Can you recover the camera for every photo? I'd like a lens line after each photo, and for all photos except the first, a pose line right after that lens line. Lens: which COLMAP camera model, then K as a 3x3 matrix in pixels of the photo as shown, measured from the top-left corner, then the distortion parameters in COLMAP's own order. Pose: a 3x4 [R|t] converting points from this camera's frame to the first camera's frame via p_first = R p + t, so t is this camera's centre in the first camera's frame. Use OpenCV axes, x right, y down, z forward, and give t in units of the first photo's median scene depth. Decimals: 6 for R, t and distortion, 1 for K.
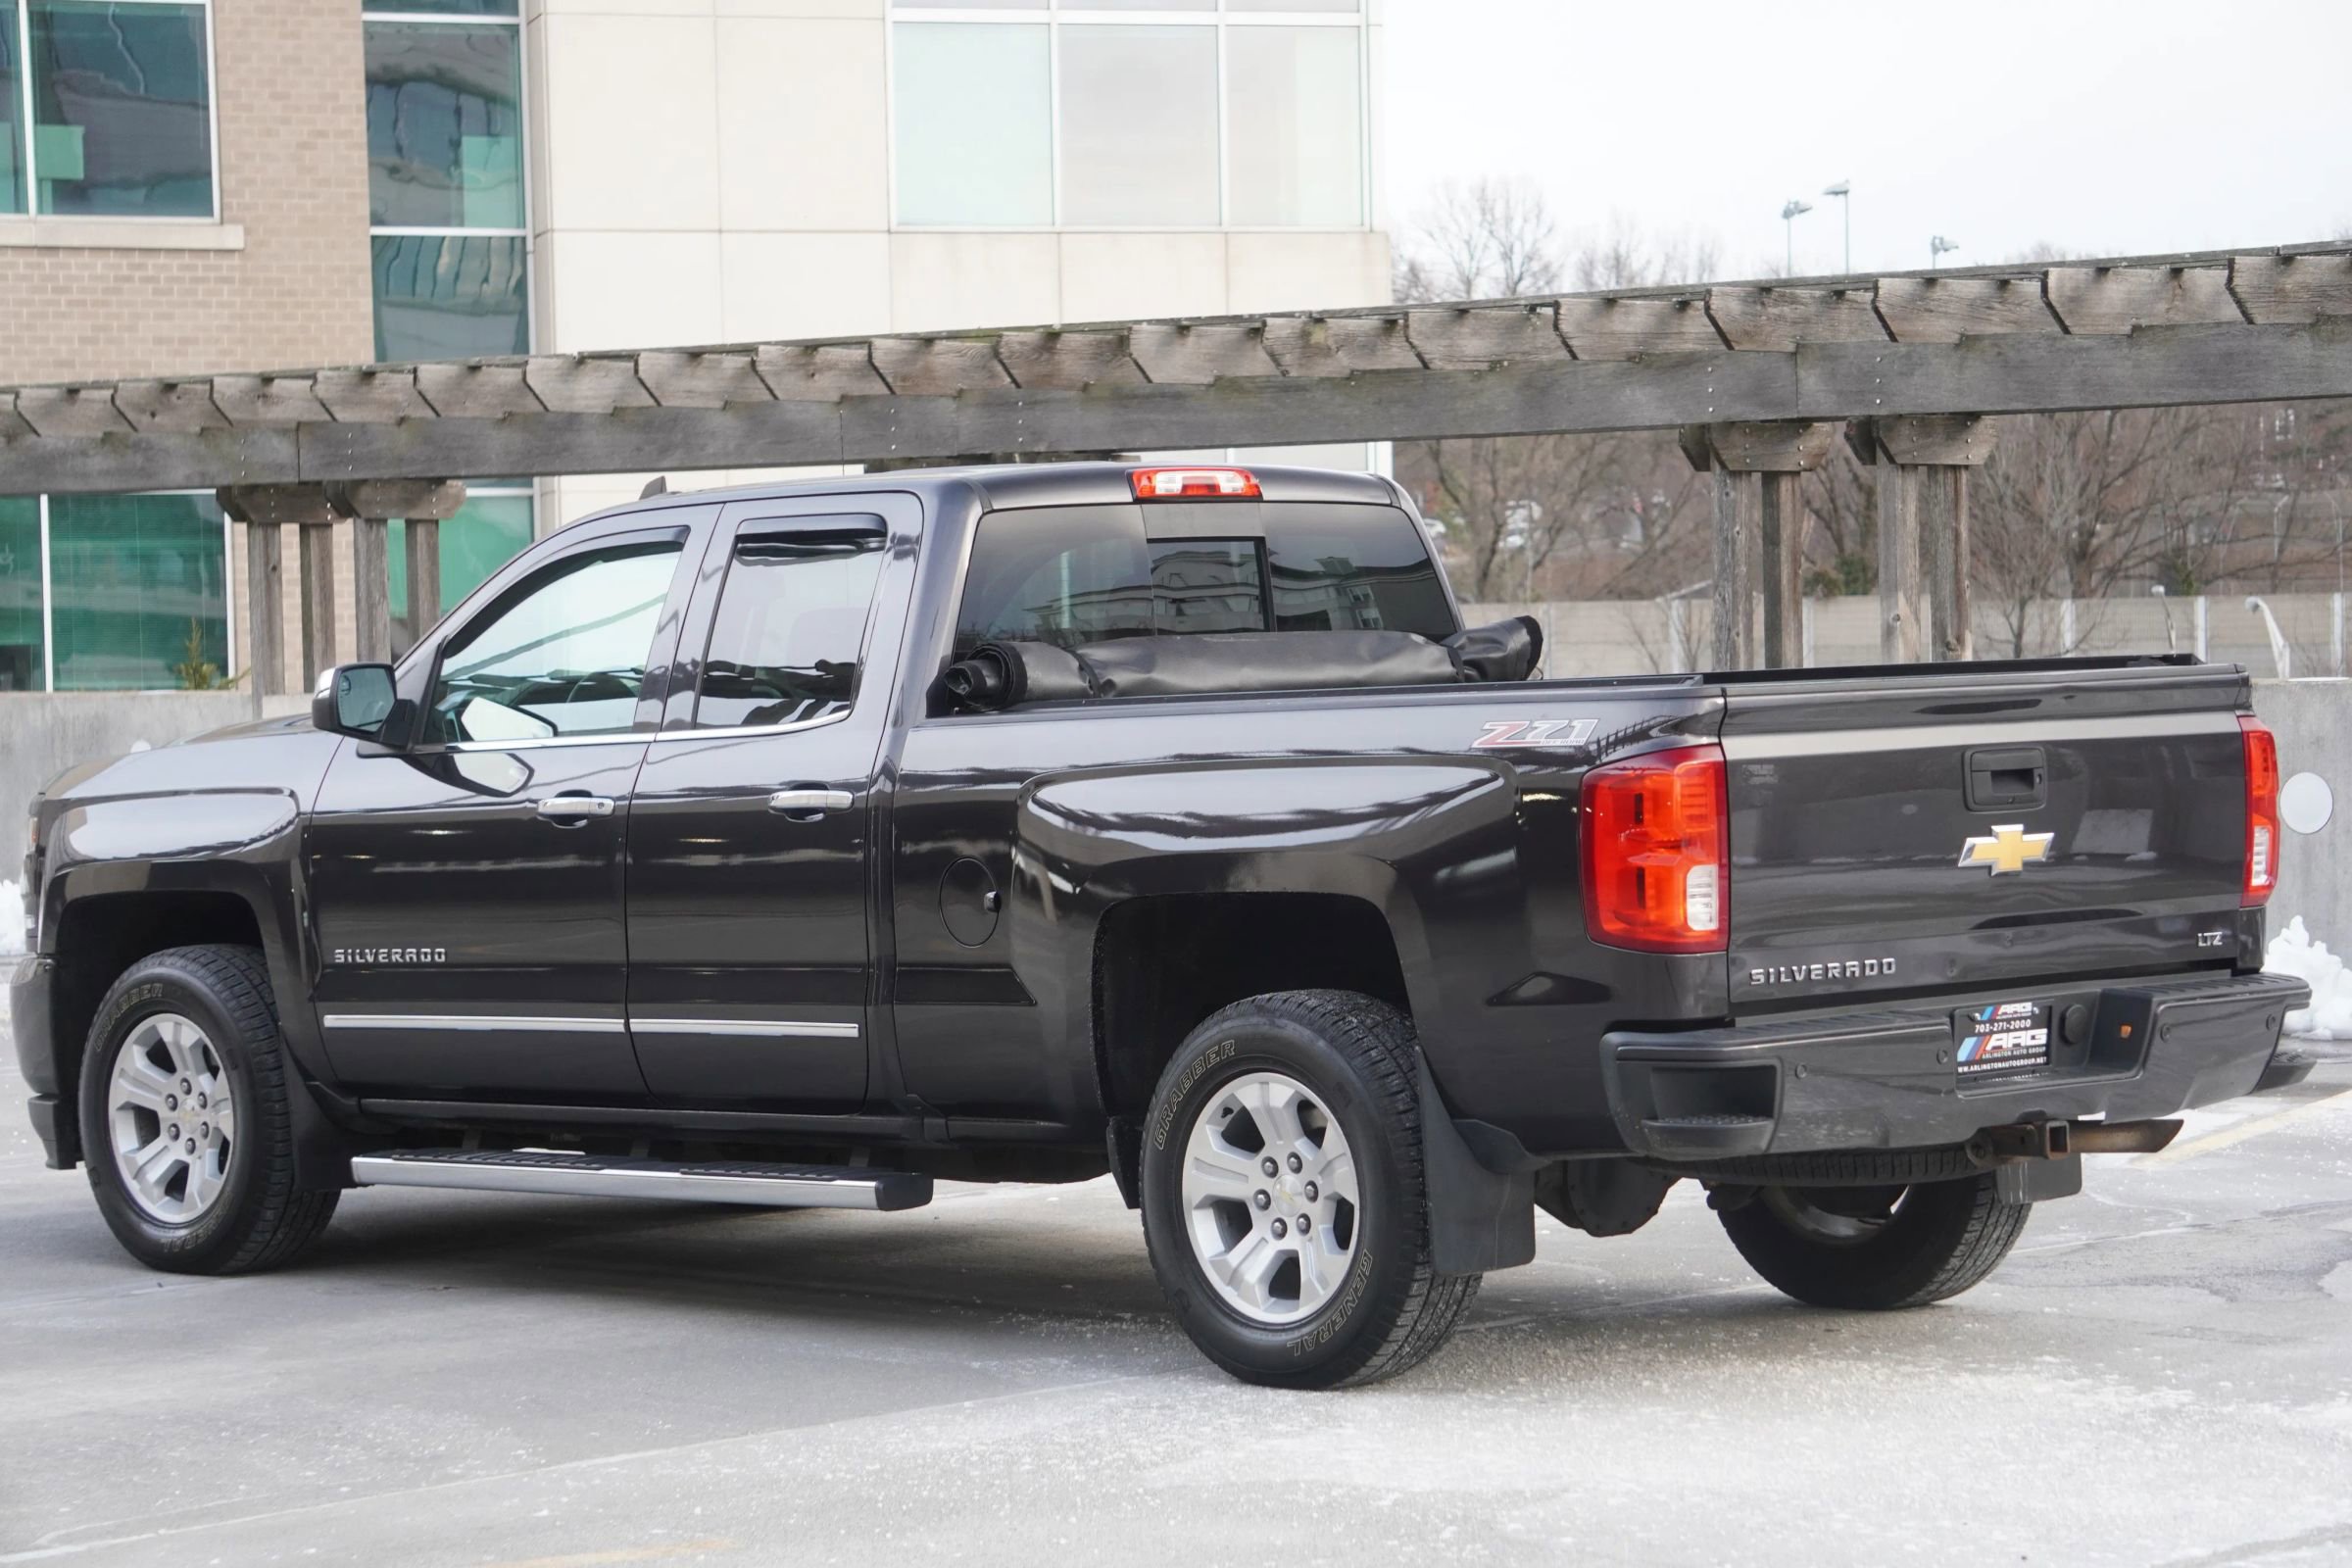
lens RADIAL K [[6142.2, 0, 1176.0], [0, 6142.2, 784.0], [0, 0, 1]] dist [0.317954, 2.758585]
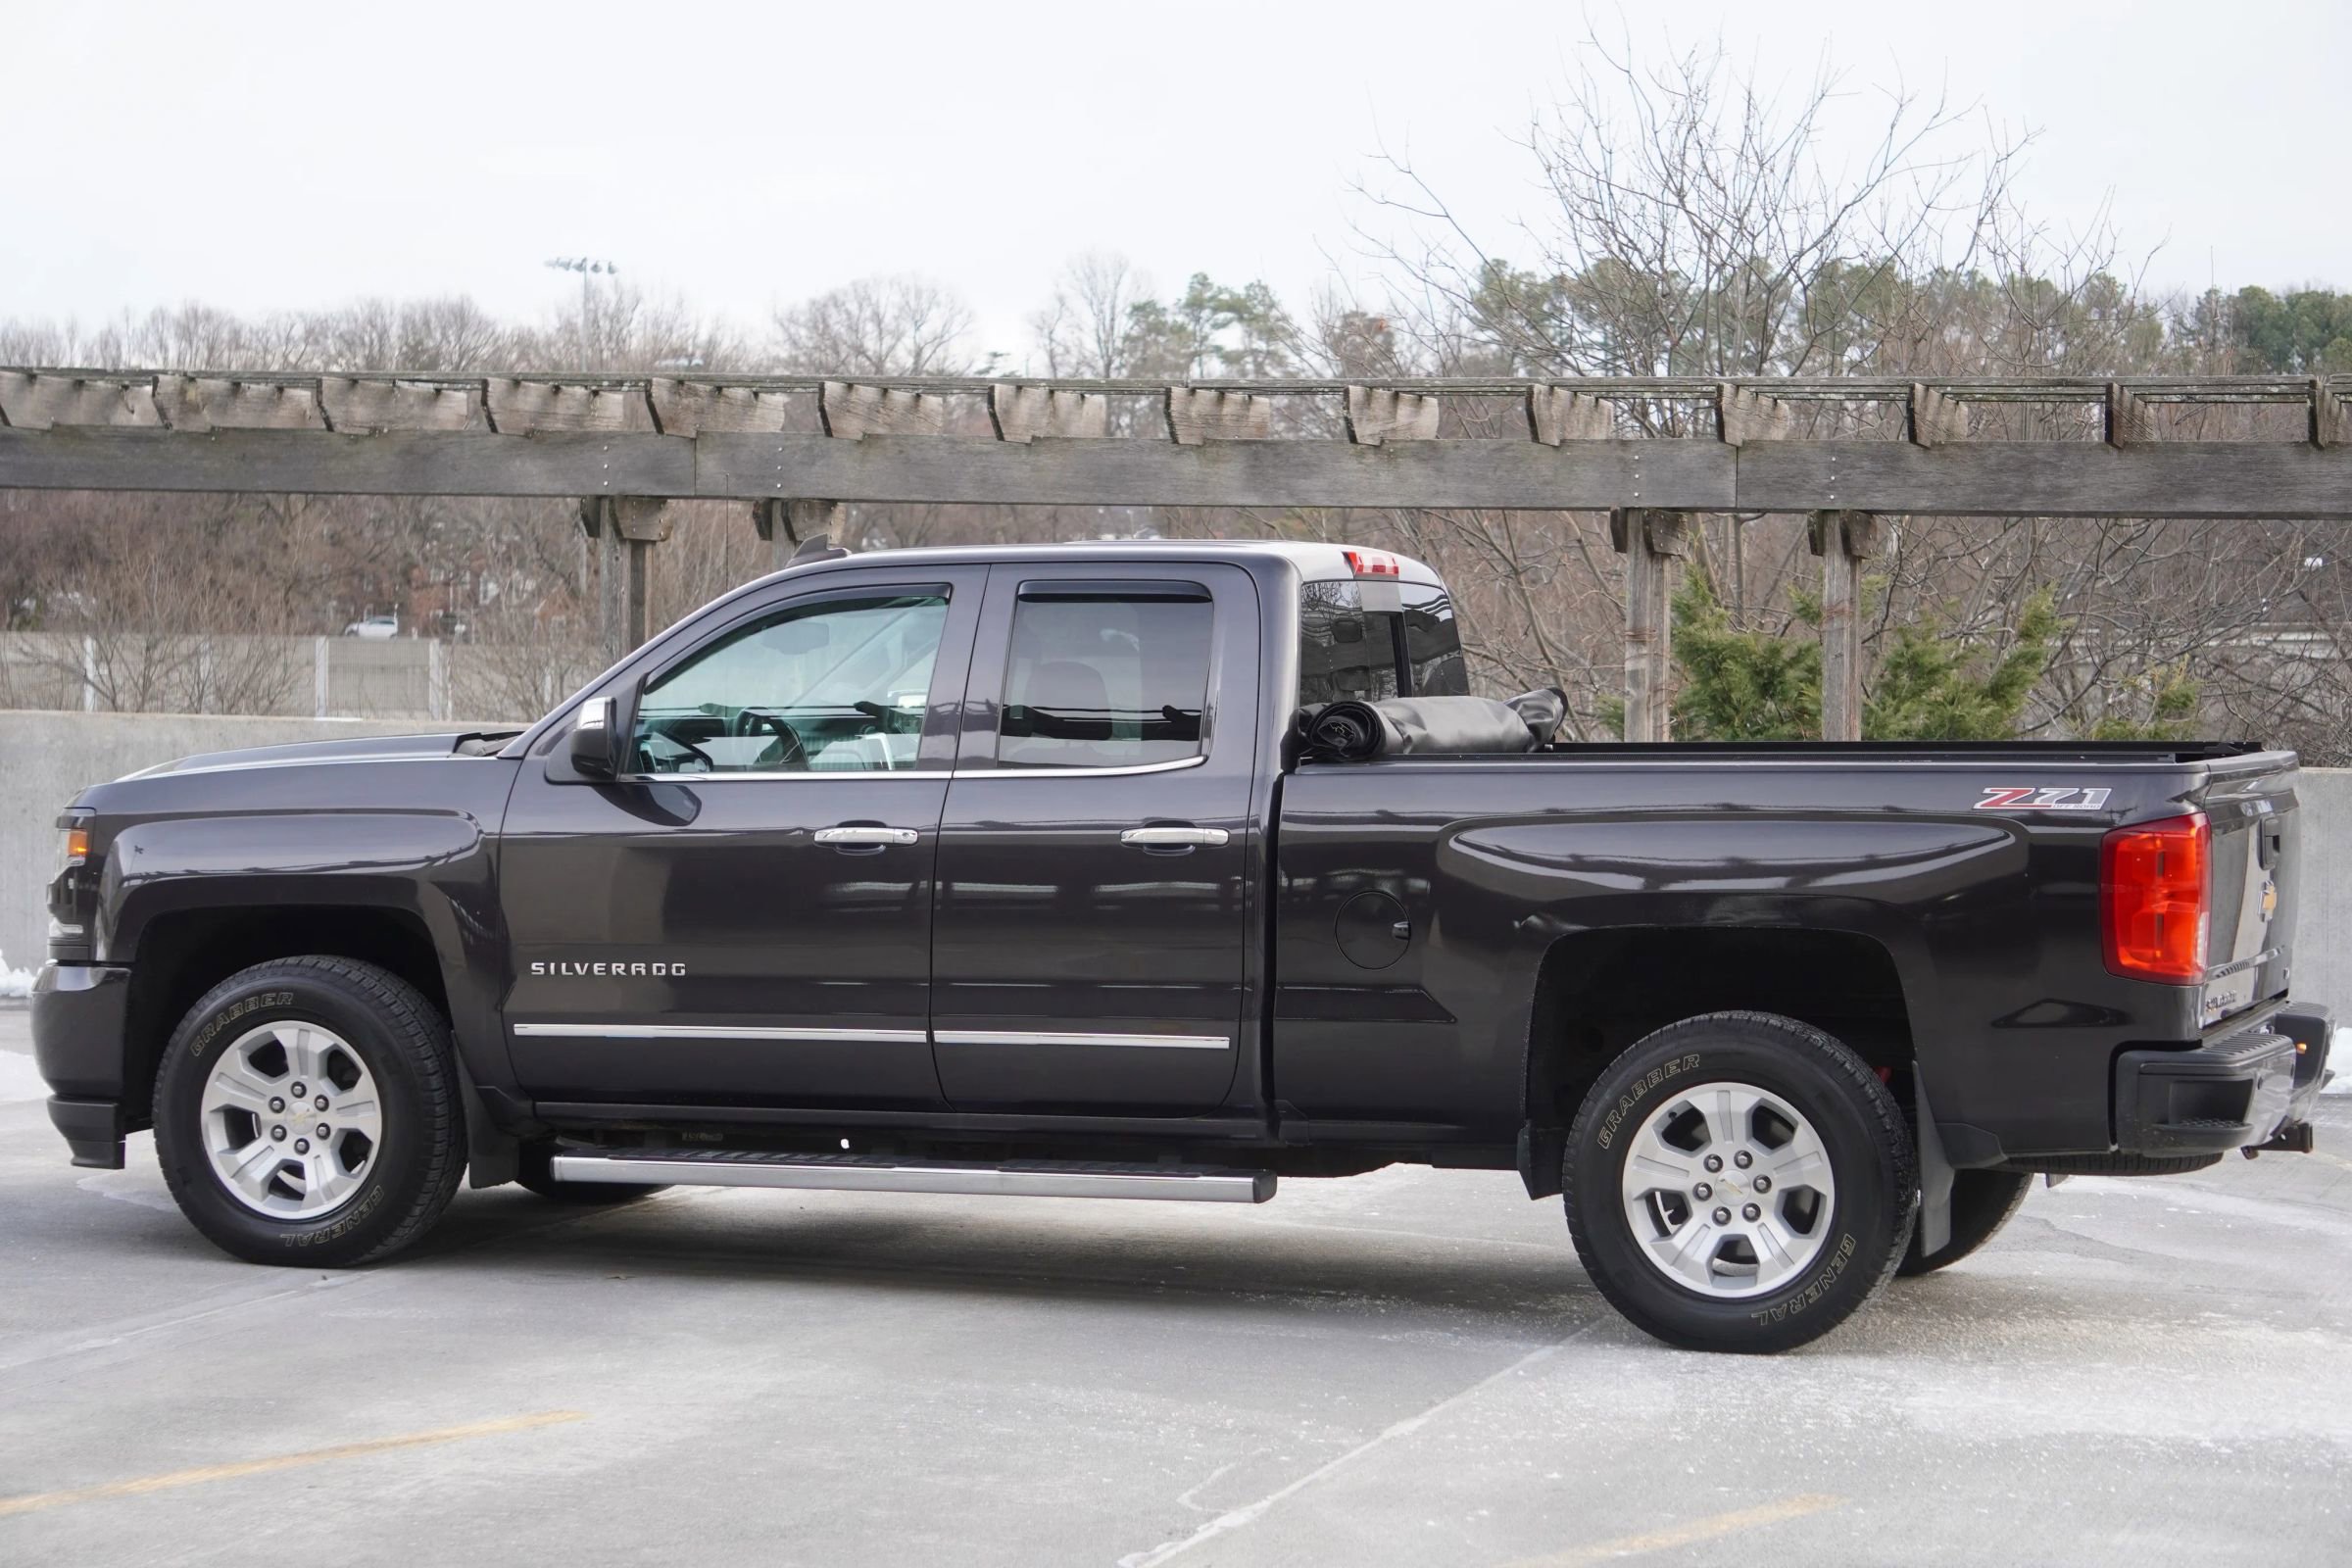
lens RADIAL K [[5383.9, 0, 1176.0], [0, 5383.9, 784.0], [0, 0, 1]] dist [0.119344, 0.751861]
pose [[0.887129, 0.024282, 0.460882, -0.464448], [-0.022686, 0.999702, -0.009003, 0.001750], [-0.460963, -0.002469, 0.887416, 0.121340]]
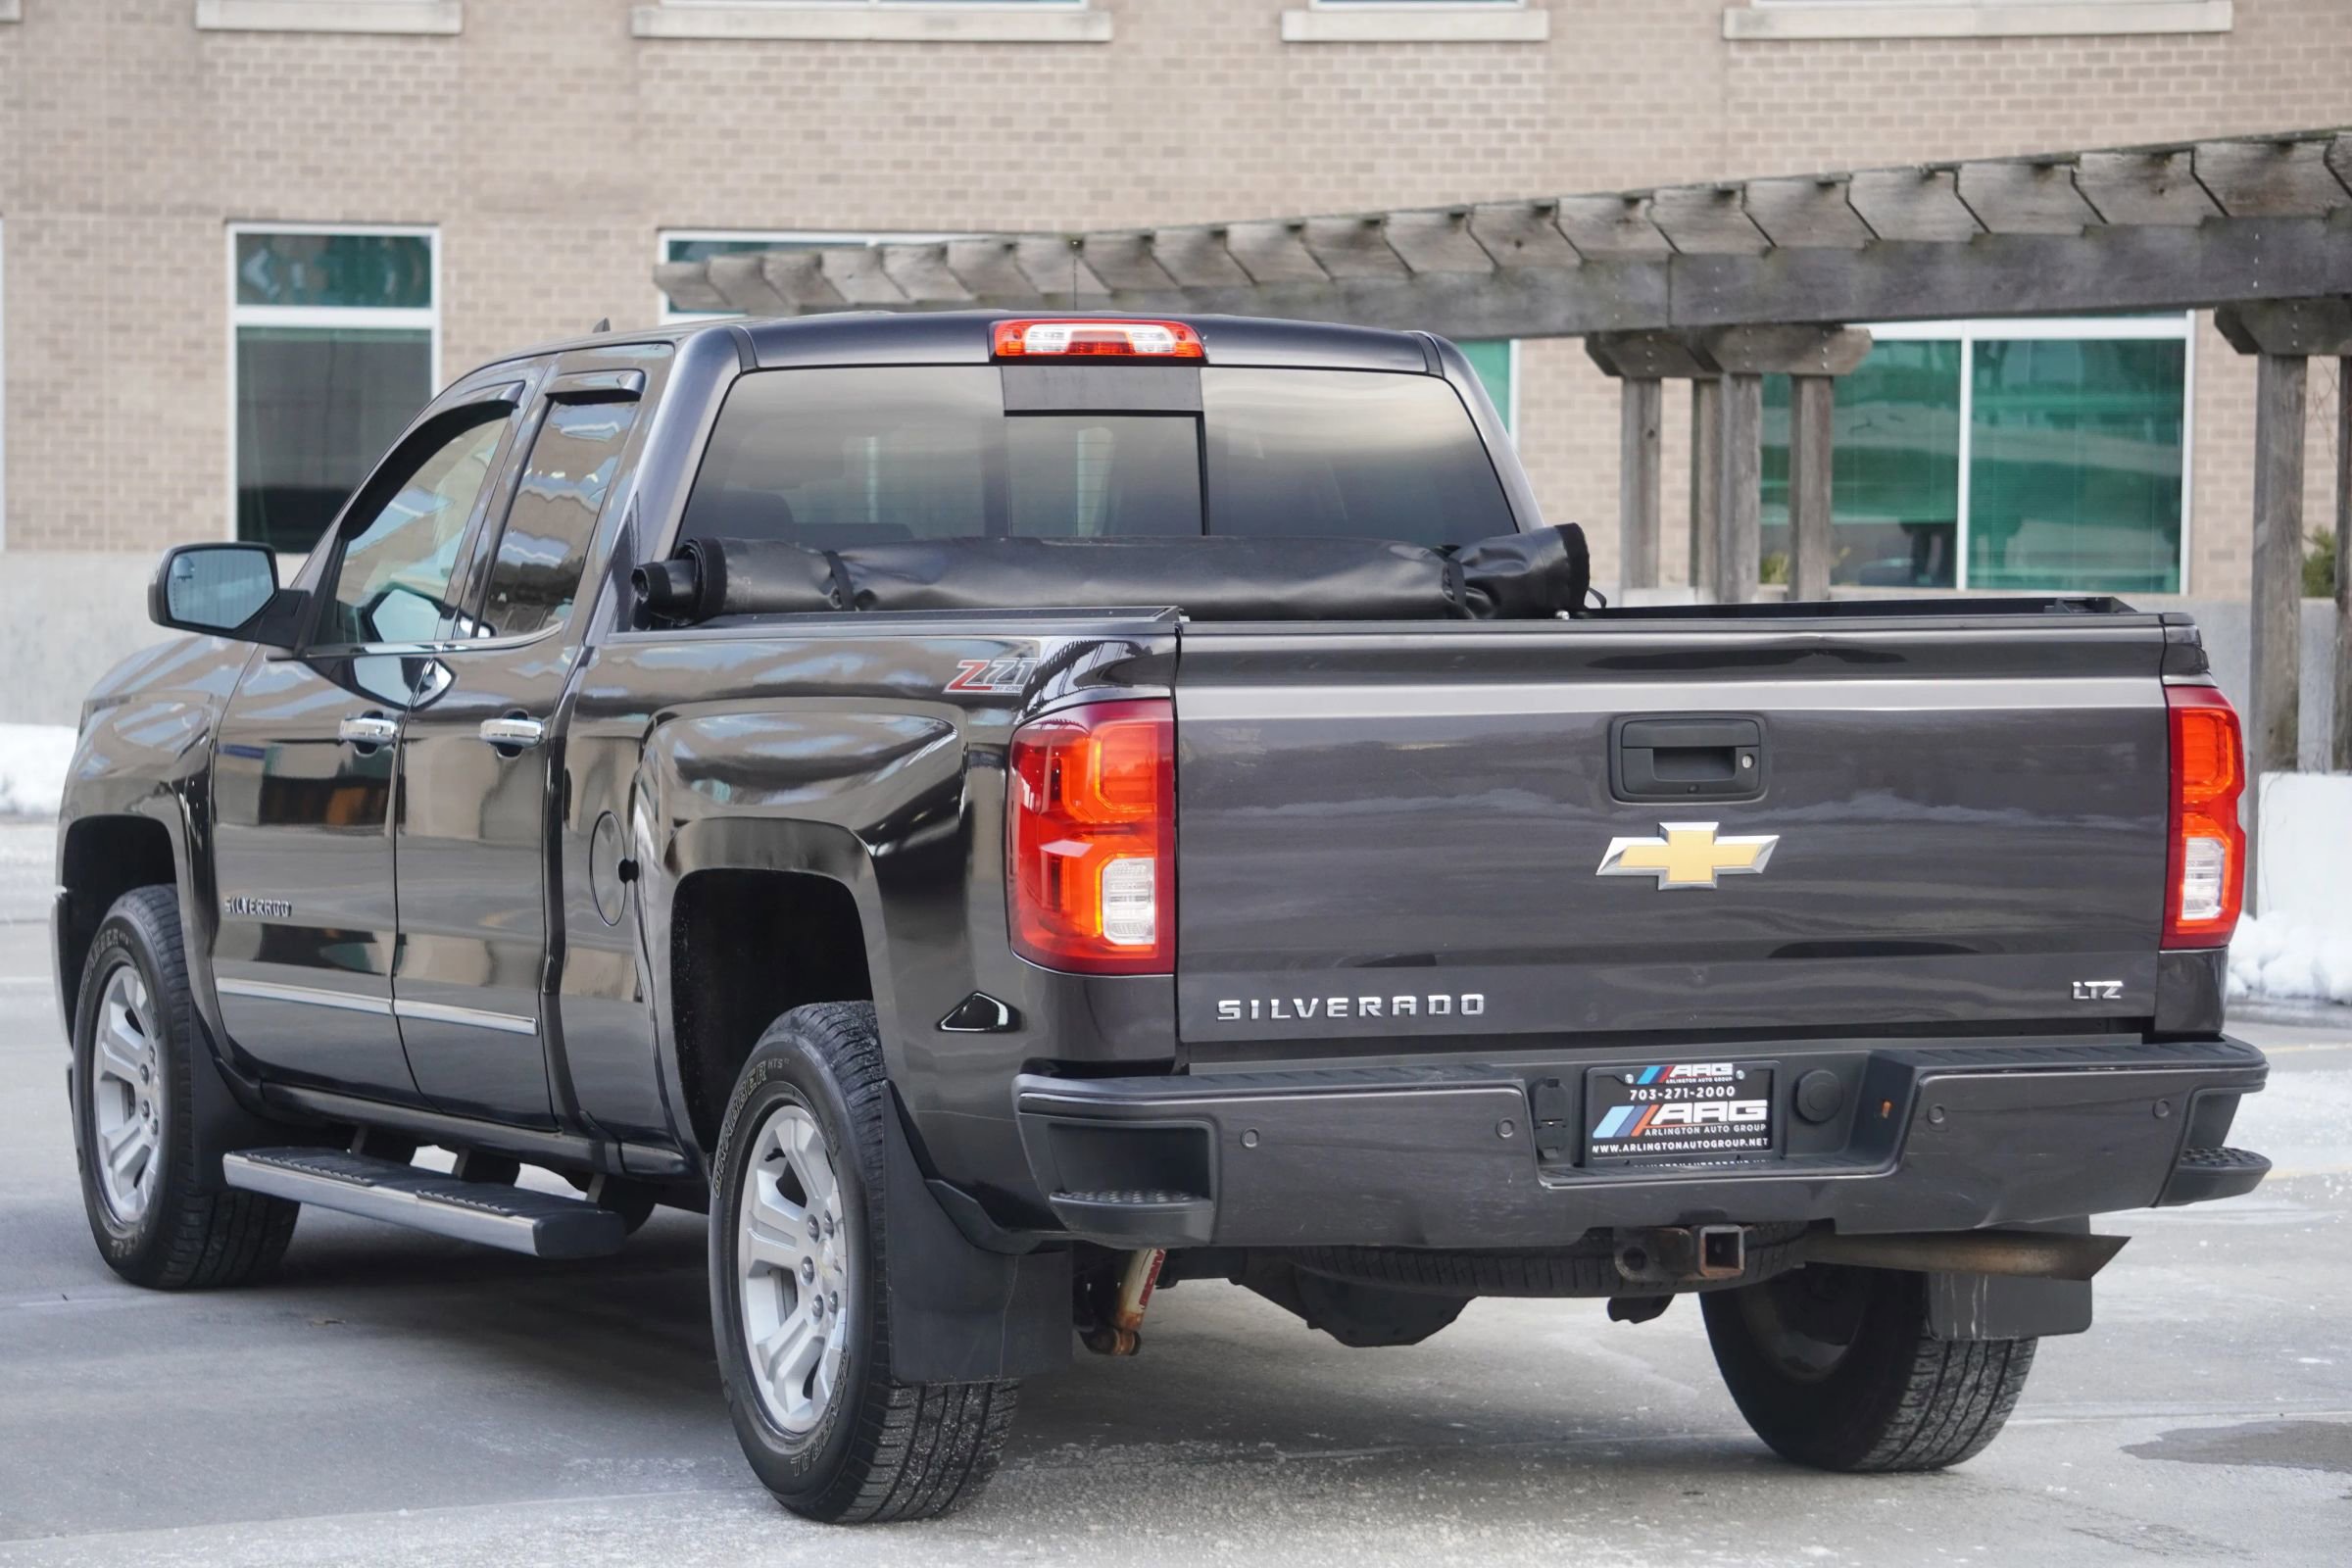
lens RADIAL K [[7491.9, 0, 1176.0], [0, 7491.9, 784.0], [0, 0, 1]] dist [0.589829, 7.996984]
pose [[0.931834, 0.037716, -0.360919, 0.335981], [-0.033388, 0.999276, 0.018222, -0.010155], [0.361345, -0.004930, 0.932419, 0.118526]]
